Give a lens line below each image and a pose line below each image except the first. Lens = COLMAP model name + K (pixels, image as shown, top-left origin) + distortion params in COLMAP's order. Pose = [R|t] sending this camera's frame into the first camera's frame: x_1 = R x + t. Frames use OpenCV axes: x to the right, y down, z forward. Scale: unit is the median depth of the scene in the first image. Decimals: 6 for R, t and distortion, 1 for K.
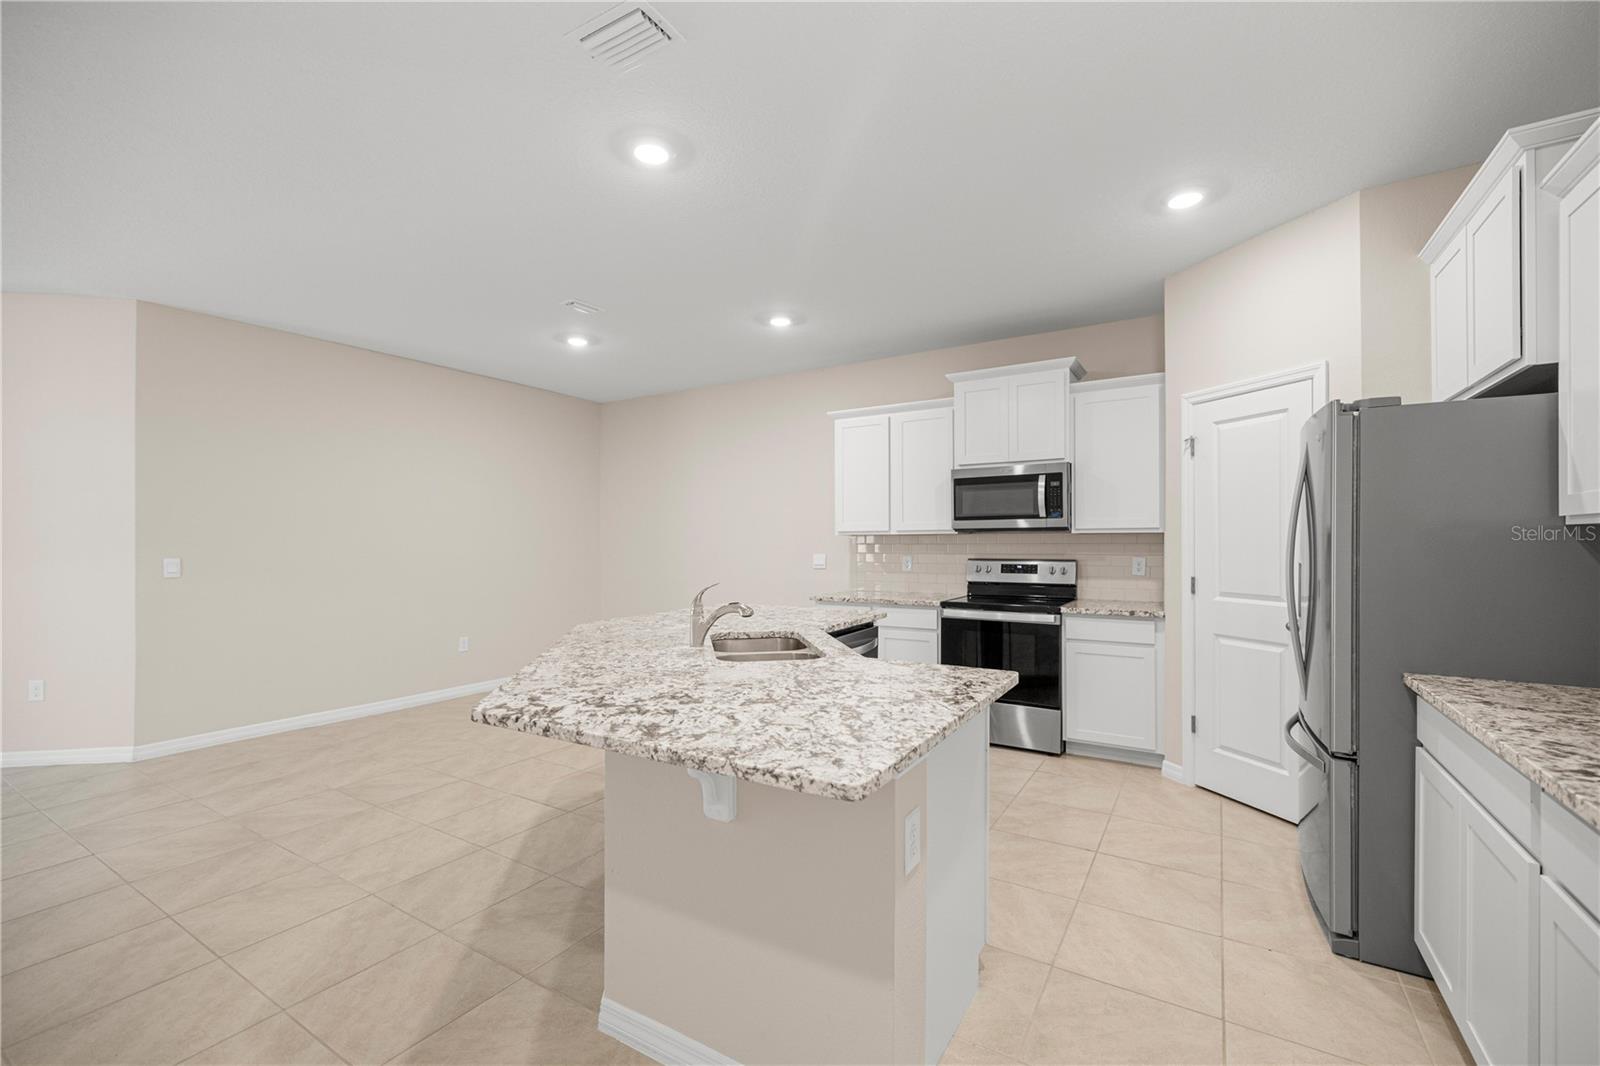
lens RADIAL K [[672.5, 0, 797.4], [0, 672.5, 536.3], [0, 0, 1]] dist [0.004343, 0.000181]
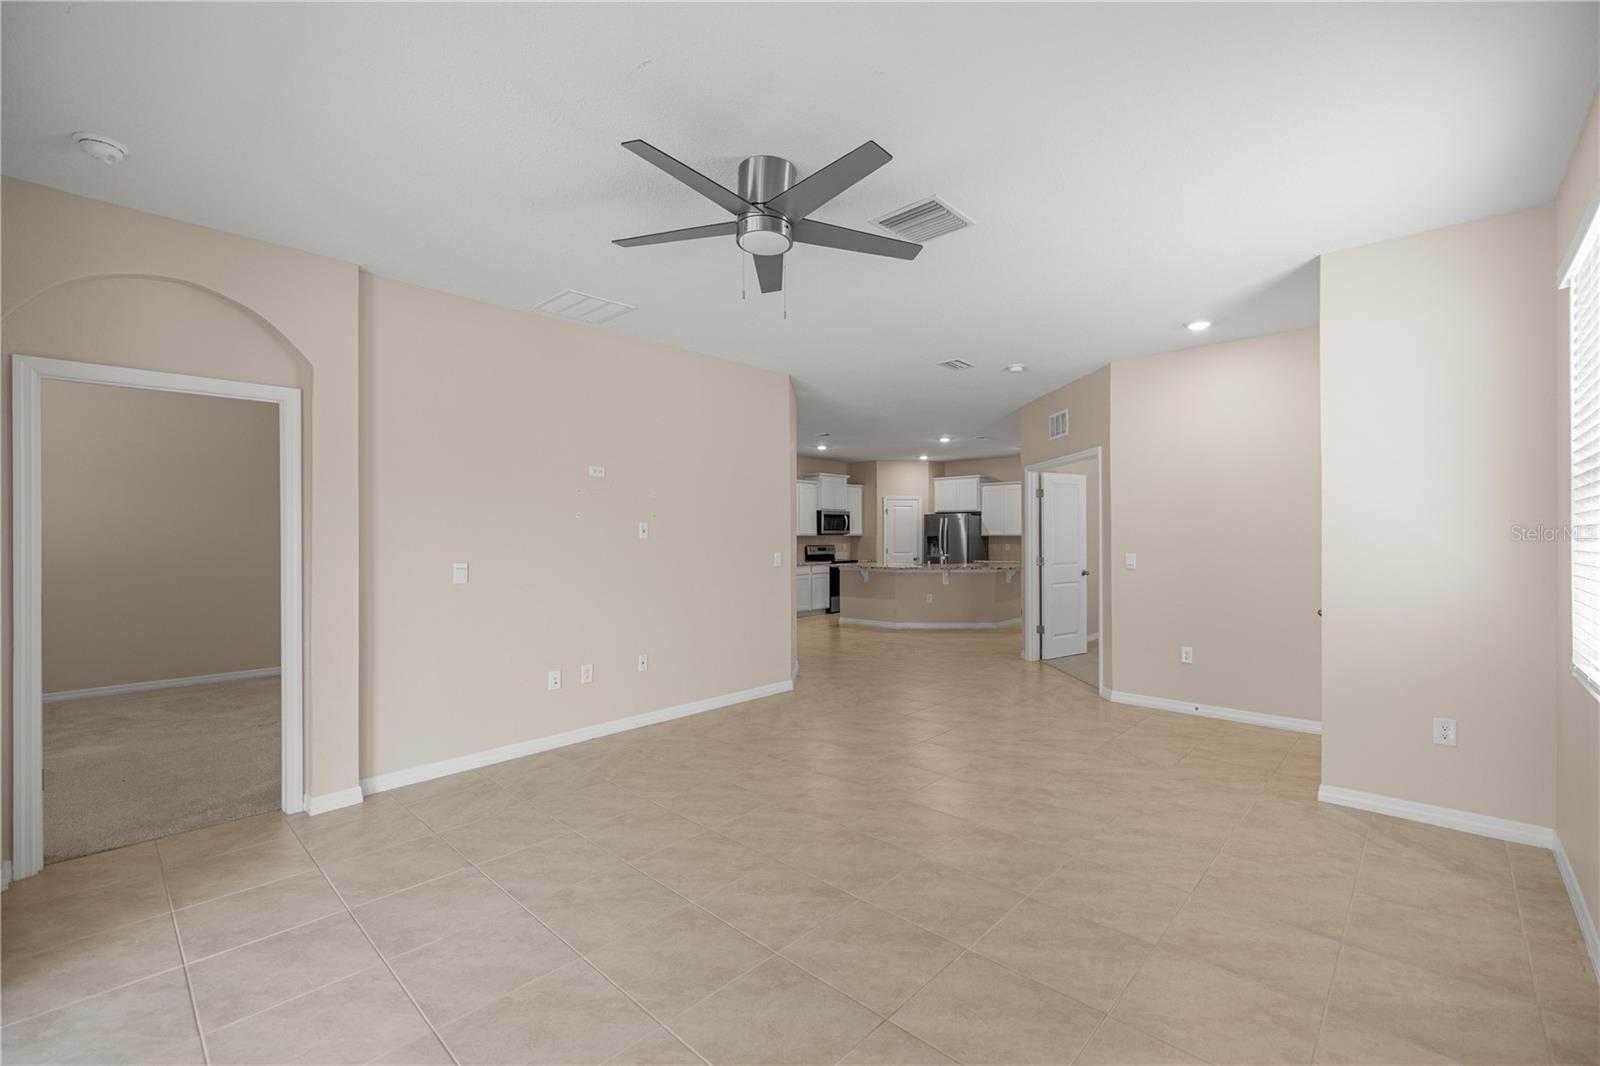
lens RADIAL K [[672.5, 0, 795.8], [0, 672.5, 539.0], [0, 0, 1]] dist [0.004343, 0.000181]
pose [[0.202584, -0.004741, 0.979253, -2.776206], [-0.006333, 0.999961, 0.006152, -0.007723], [-0.979244, -0.007448, 0.202546, 0.700347]]
